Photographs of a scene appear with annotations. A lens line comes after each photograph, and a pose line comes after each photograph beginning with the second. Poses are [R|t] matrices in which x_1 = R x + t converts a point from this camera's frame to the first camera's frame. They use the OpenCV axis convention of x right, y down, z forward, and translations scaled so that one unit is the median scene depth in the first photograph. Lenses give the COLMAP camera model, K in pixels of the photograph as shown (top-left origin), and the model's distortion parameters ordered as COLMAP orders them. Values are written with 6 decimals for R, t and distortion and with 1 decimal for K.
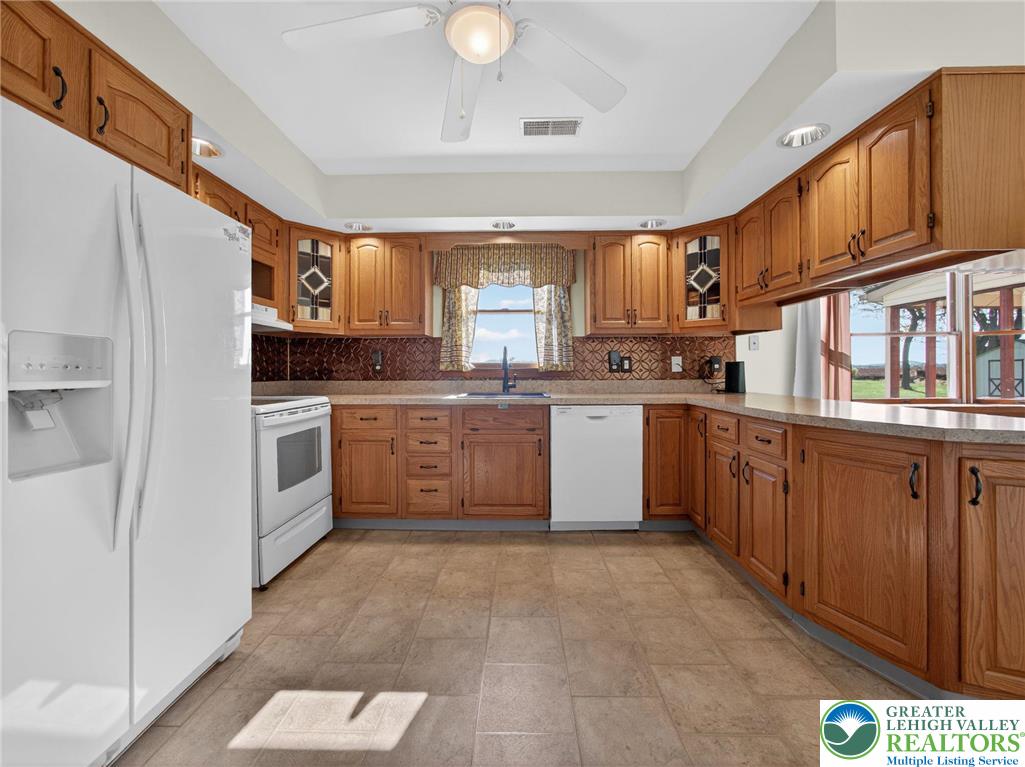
lens RADIAL K [[423.1, 0, 511.9], [0, 423.1, 368.5], [0, 0, 1]] dist [-0.039018, 0.000317]
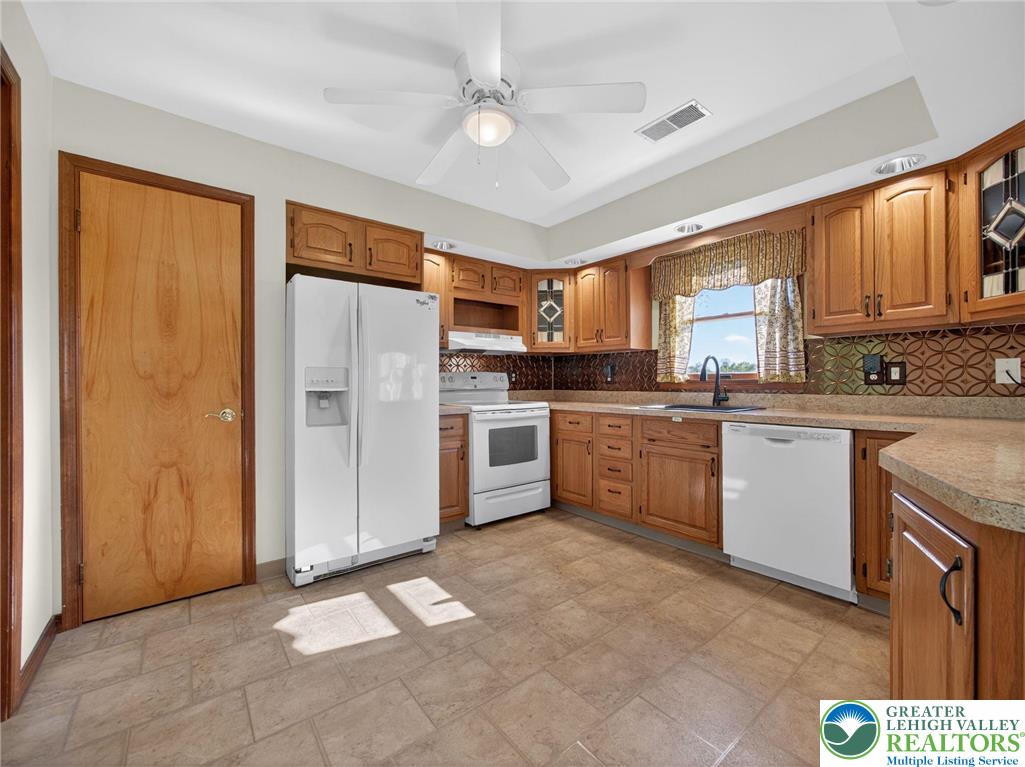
lens RADIAL K [[423.5, 0, 512.5], [0, 423.5, 383.5], [0, 0, 1]] dist [-0.001767, 0.000377]
pose [[0.644069, 0.002579, -0.764963, 0.453062], [0.004249, 0.999967, 0.006948, -0.000374], [0.764955, -0.007725, 0.644037, 0.085135]]
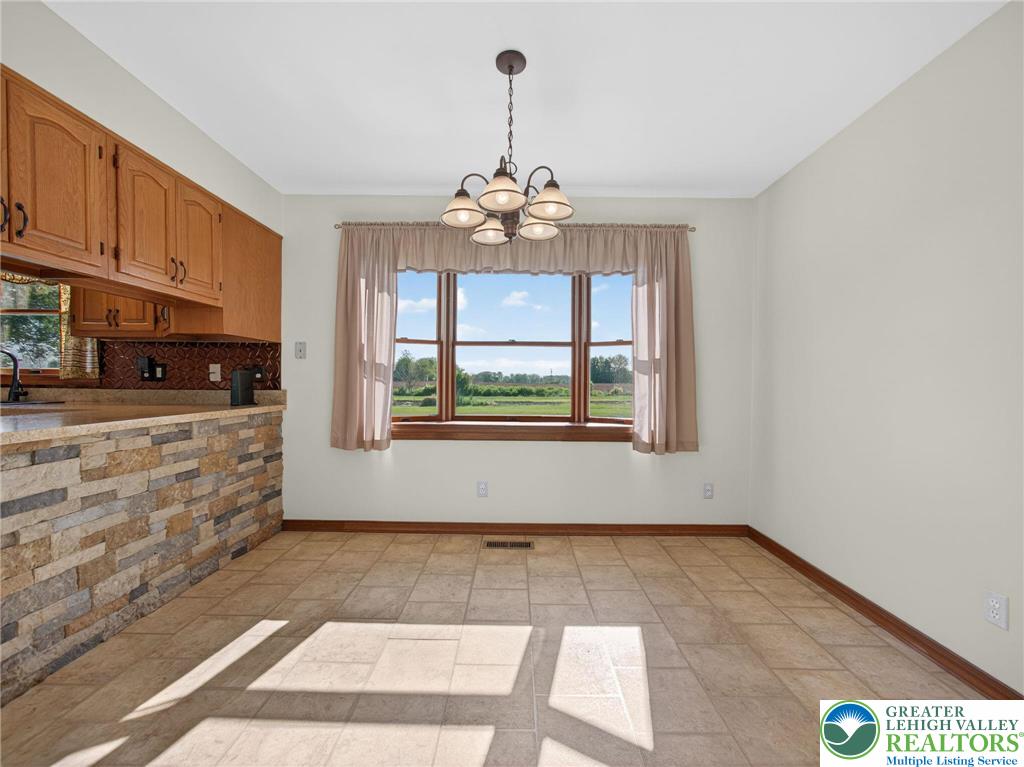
lens RADIAL K [[412.9, 0, 512.0], [0, 412.9, 383.5], [0, 0, 1]] dist [-0.000125, 0.000175]
pose [[0.999708, 0.012168, 0.020856, 1.142301], [-0.012473, 0.999817, 0.014536, -0.009155], [-0.020675, -0.014791, 0.999677, 0.123895]]
